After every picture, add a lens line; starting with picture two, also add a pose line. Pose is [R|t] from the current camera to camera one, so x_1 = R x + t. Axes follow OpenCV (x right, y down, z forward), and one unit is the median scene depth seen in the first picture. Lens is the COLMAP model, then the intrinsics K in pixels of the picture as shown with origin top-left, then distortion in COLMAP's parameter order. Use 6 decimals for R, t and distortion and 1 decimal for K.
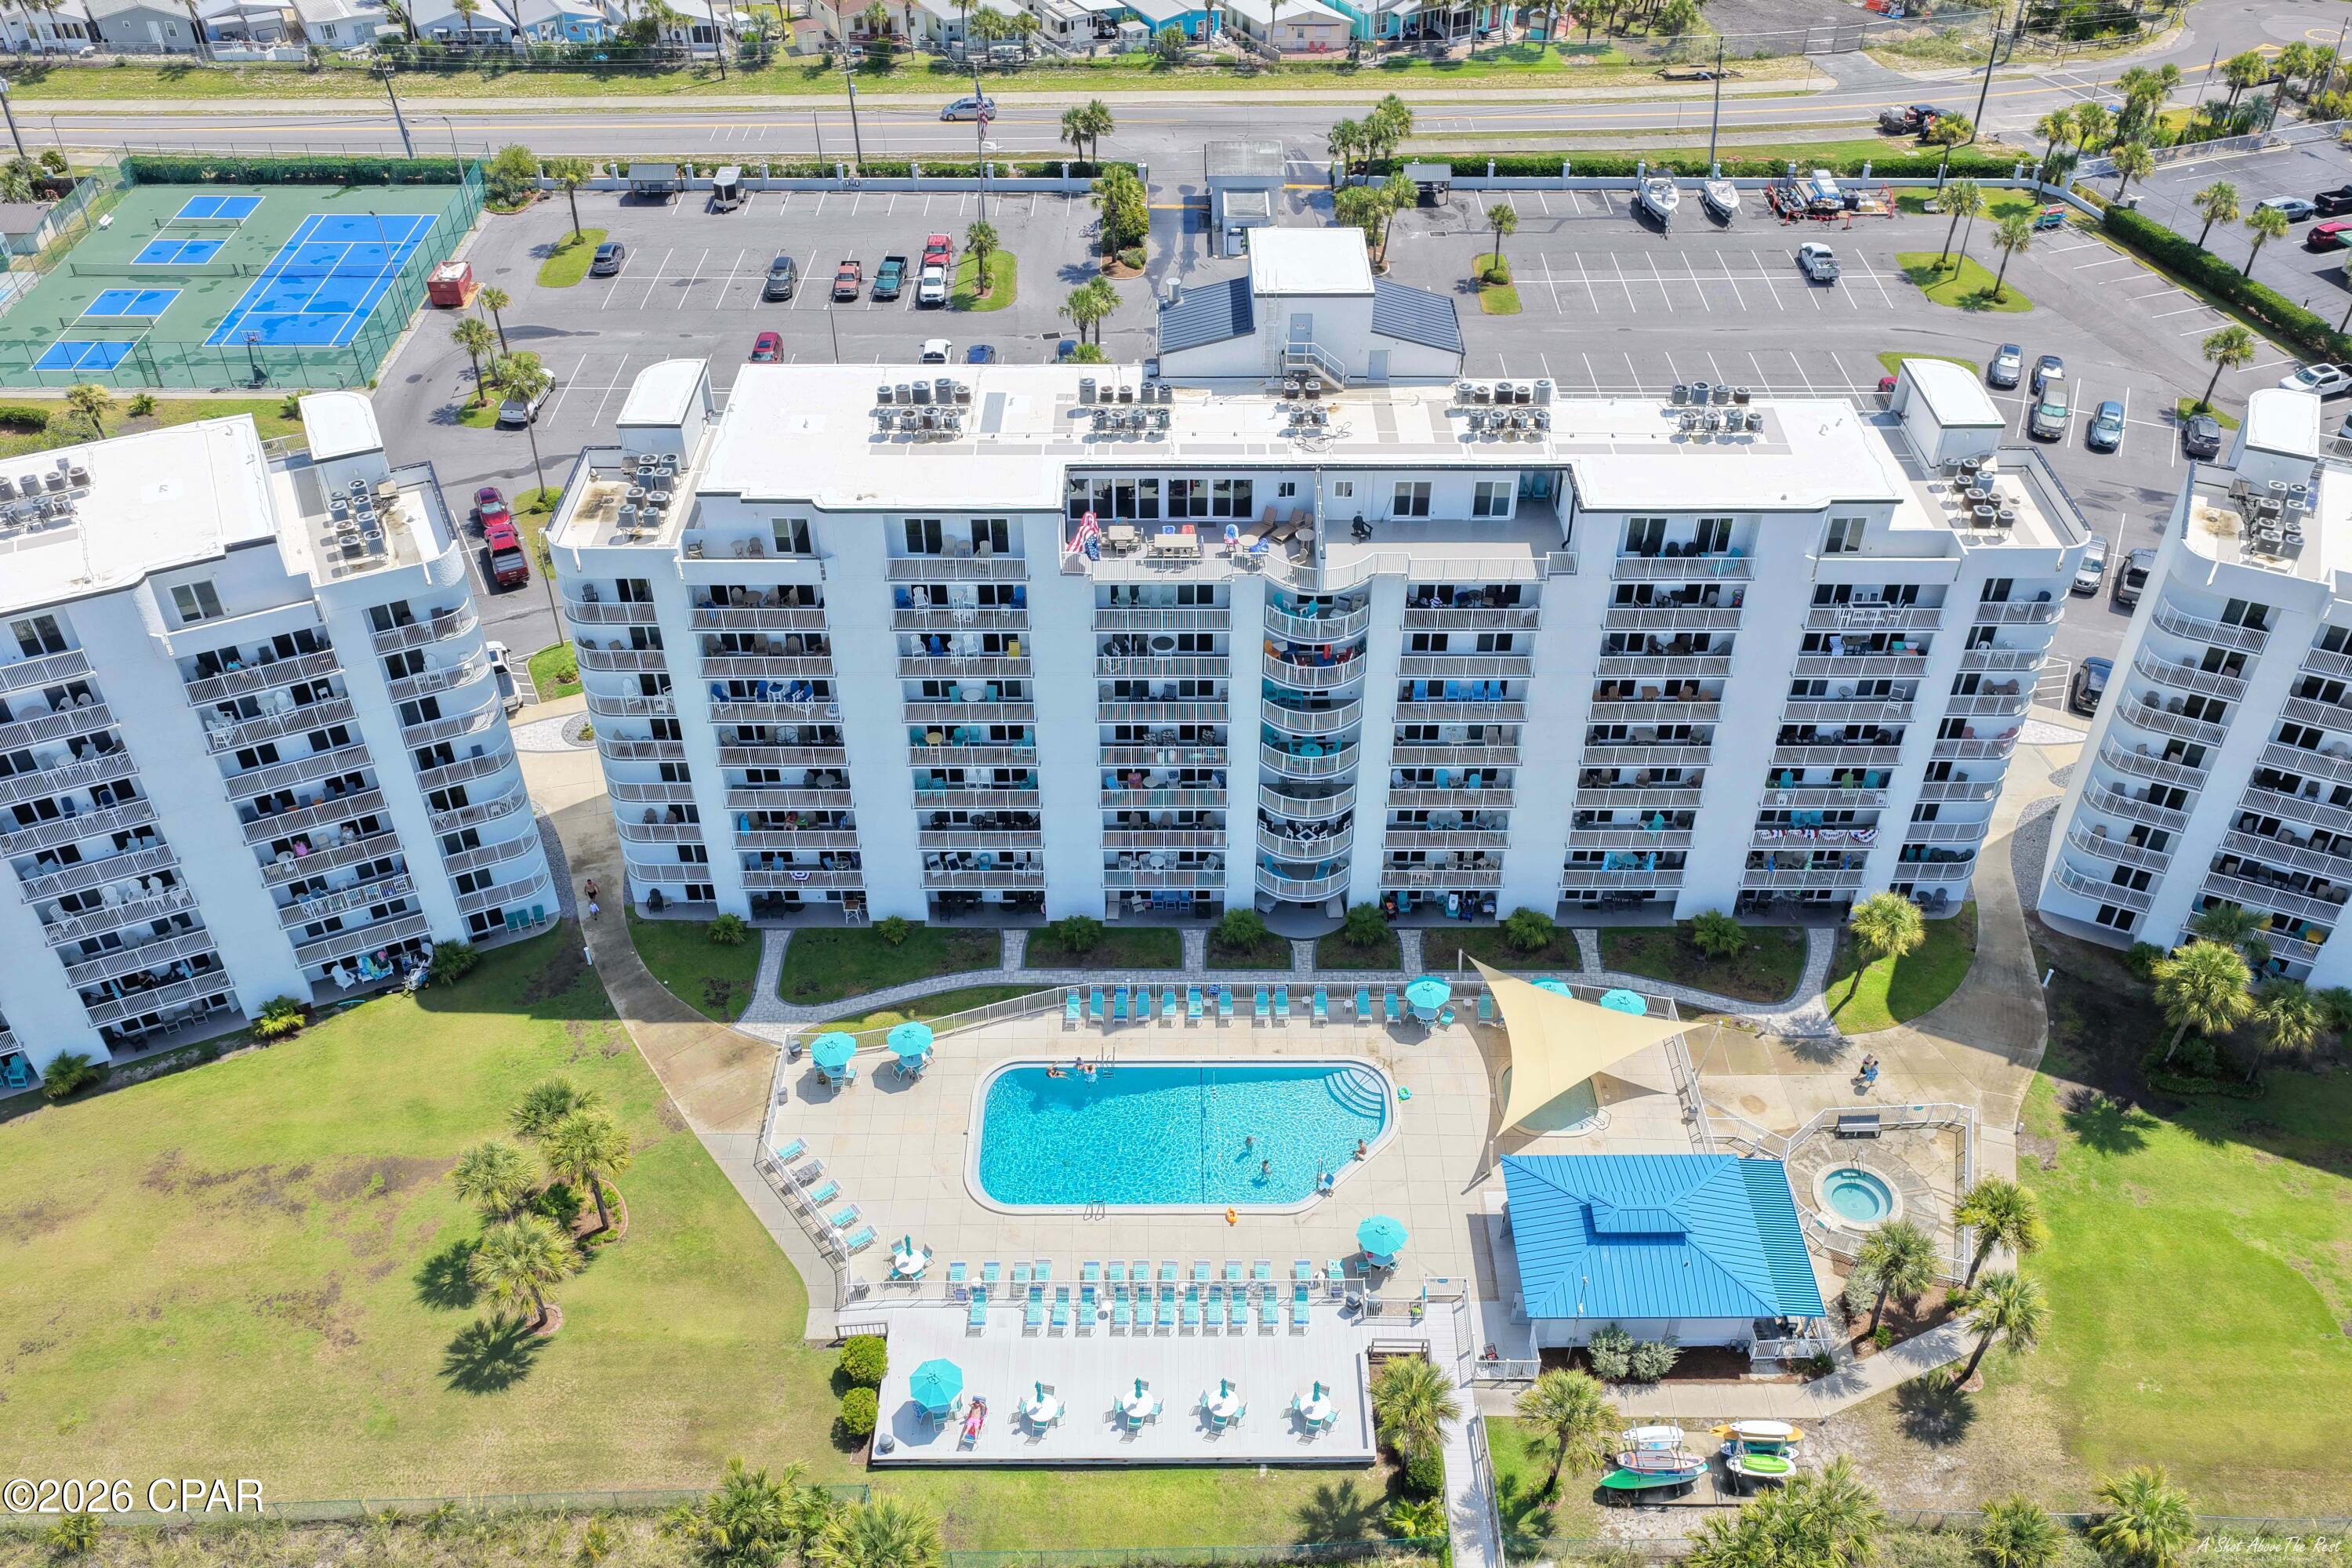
lens RADIAL K [[1949.4, 0, 1178.9], [0, 1949.4, 774.1], [0, 0, 1]] dist [-0.016487, 0.036569]
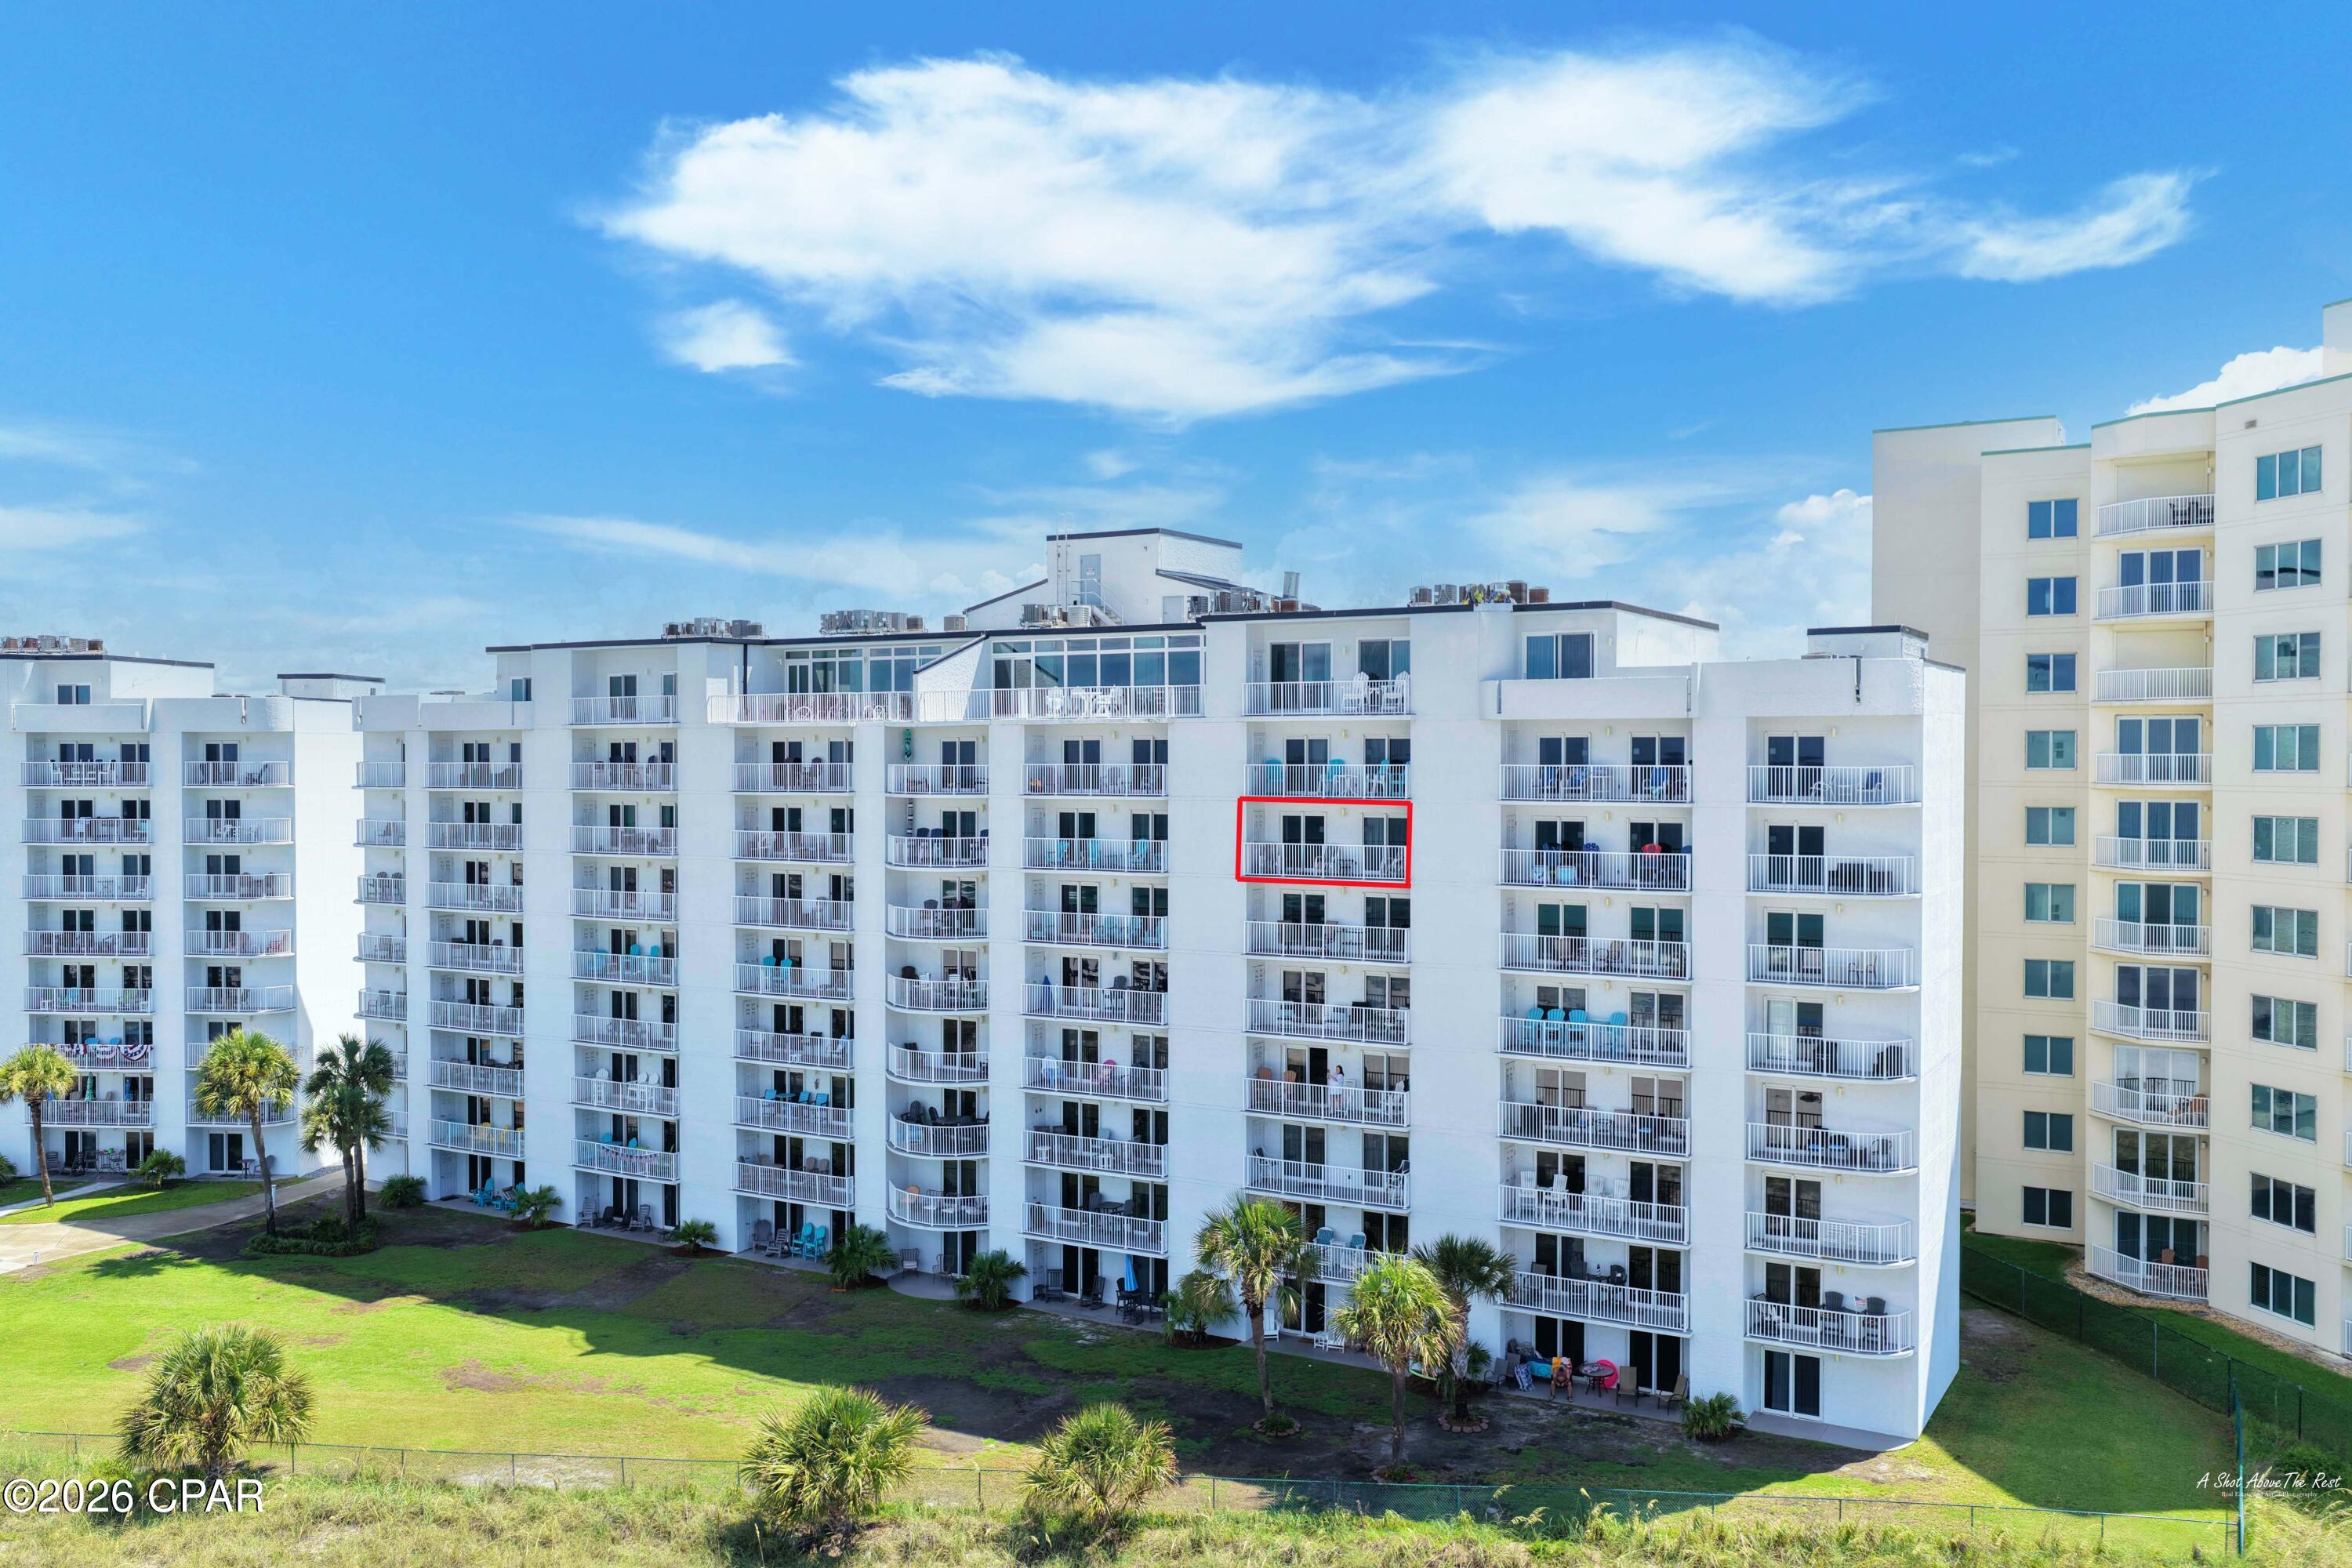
lens RADIAL K [[1949.4, 0, 1198.4], [0, 1949.4, 789.6], [0, 0, 1]] dist [-0.016487, 0.036569]
pose [[0.995436, -0.002276, -0.095400, 1.013087], [-0.058892, 0.771976, -0.632918, 0.533926], [0.075087, 0.635648, 0.768319, 0.254764]]
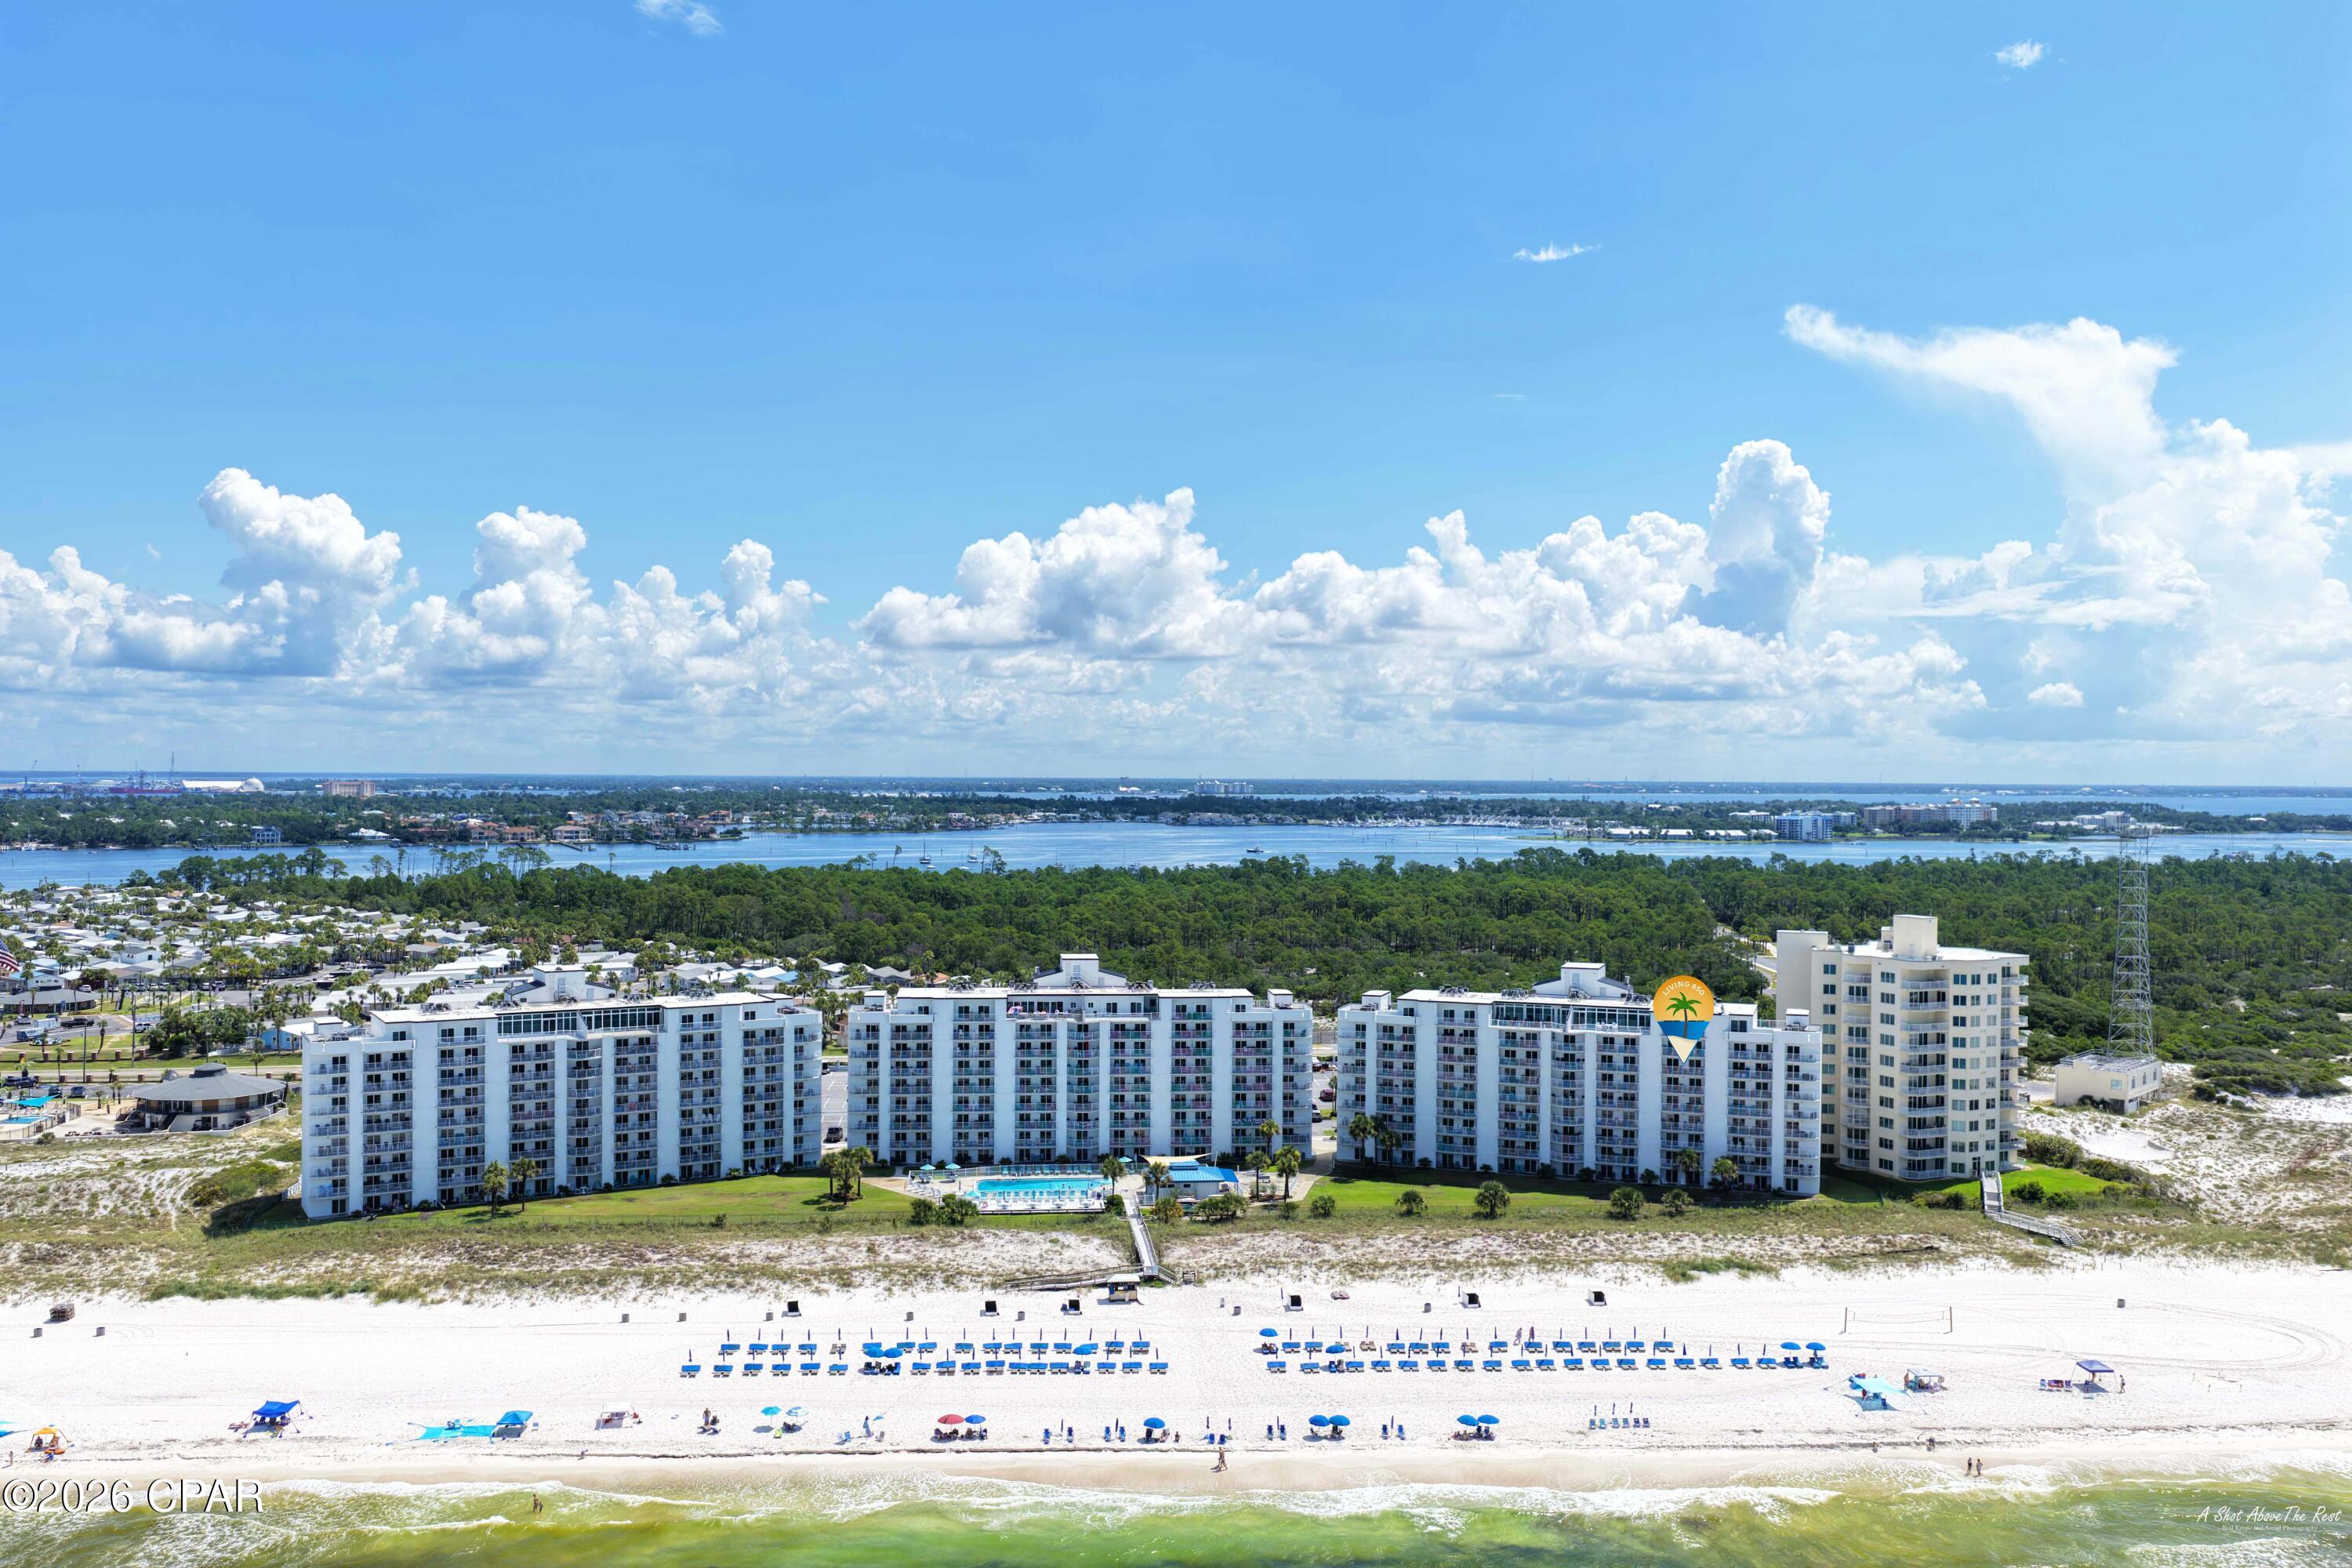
lens RADIAL K [[1949.4, 0, 1183.5], [0, 1949.4, 796.5], [0, 0, 1]] dist [-0.016487, 0.036569]
pose [[0.995762, 0.000601, 0.091965, -0.060972], [0.058160, 0.770513, -0.634766, 1.653558], [-0.071242, 0.637424, 0.767212, -1.724303]]
